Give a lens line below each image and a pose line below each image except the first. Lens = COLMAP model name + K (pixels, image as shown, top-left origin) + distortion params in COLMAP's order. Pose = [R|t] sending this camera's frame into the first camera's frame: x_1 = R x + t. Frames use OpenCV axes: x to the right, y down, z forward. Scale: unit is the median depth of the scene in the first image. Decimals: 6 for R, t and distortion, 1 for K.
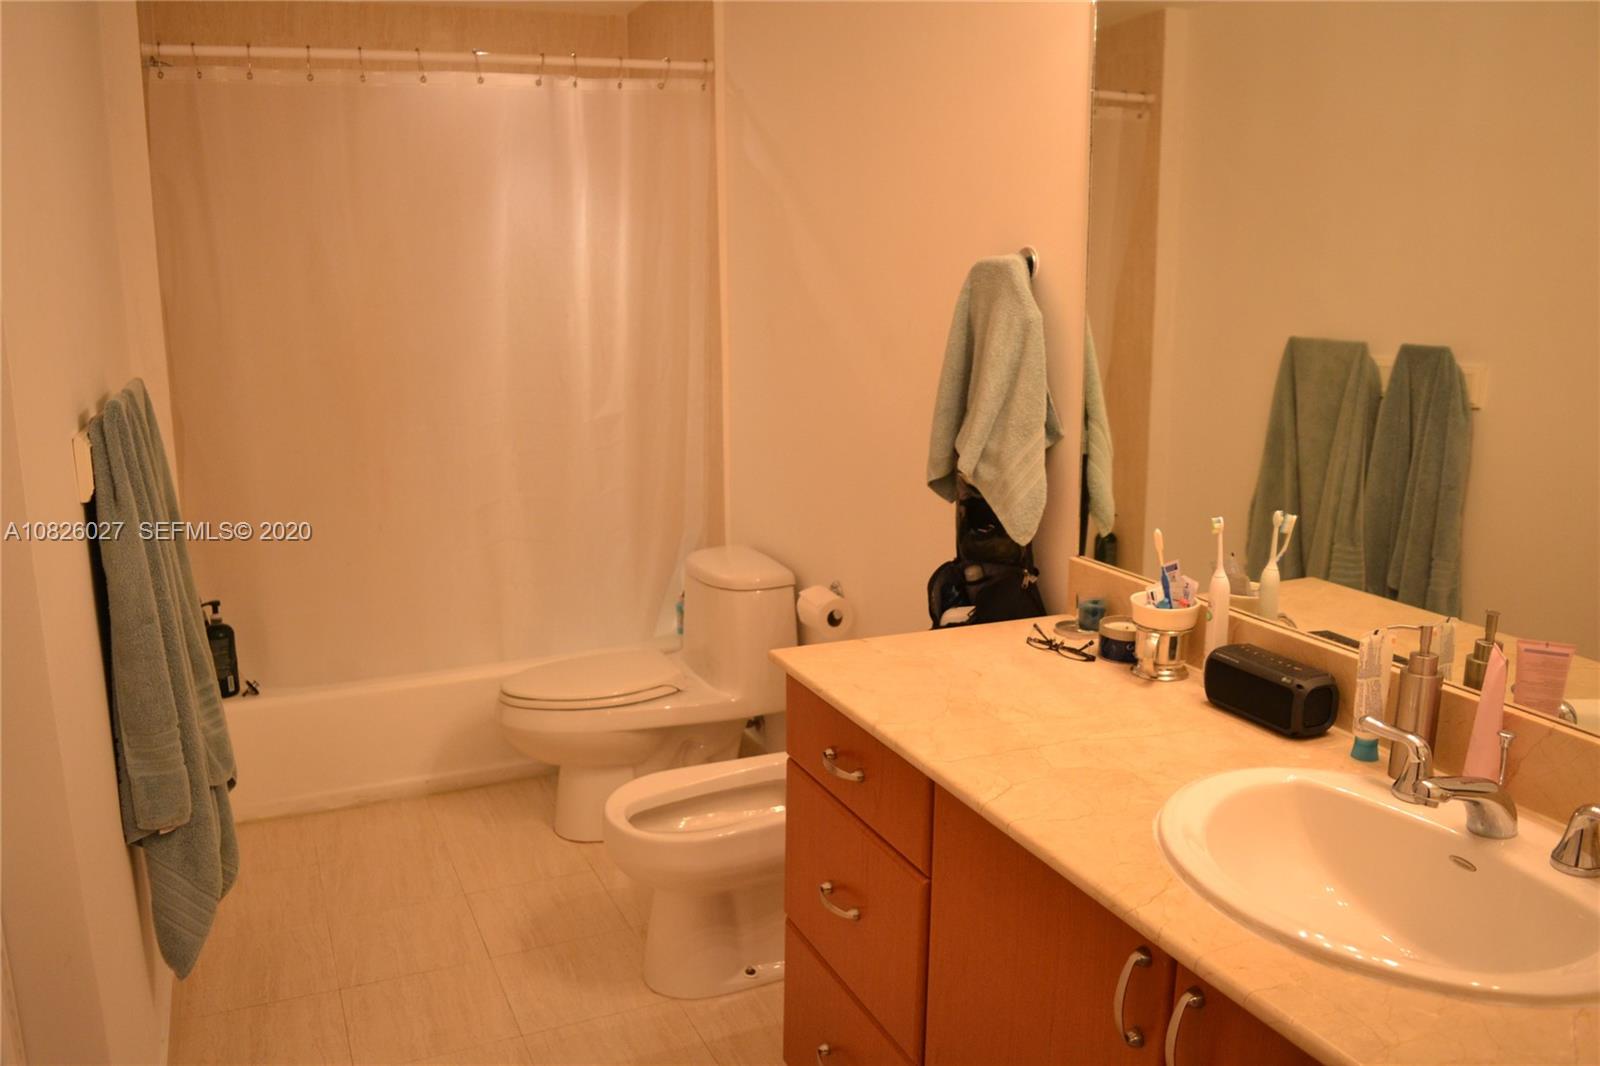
lens RADIAL K [[1285.5, 0, 786.7], [0, 1285.5, 531.0], [0, 0, 1]] dist [-0.093185, 0.025312]
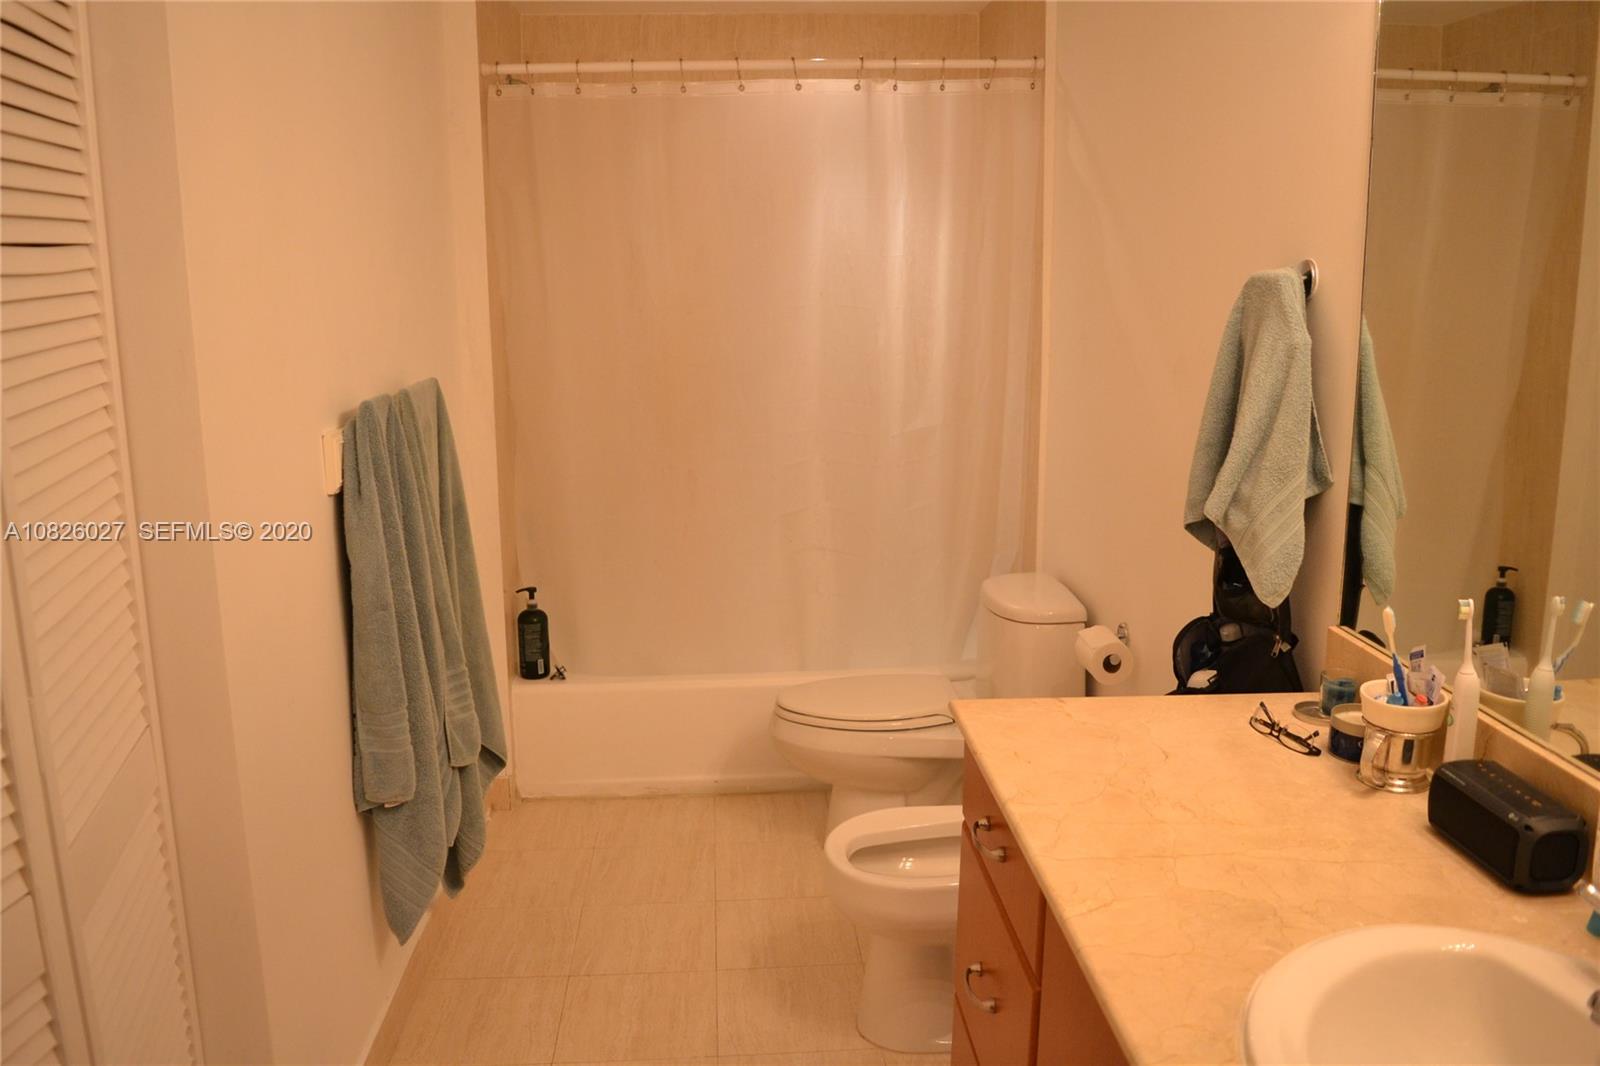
lens RADIAL K [[1285.5, 0, 786.7], [0, 1285.5, 531.0], [0, 0, 1]] dist [-0.093185, 0.025312]
pose [[0.937892, 0.067965, -0.340204, 0.152538], [-0.068428, 0.997599, 0.010652, -0.024730], [0.340111, 0.013289, 0.940291, 0.083970]]
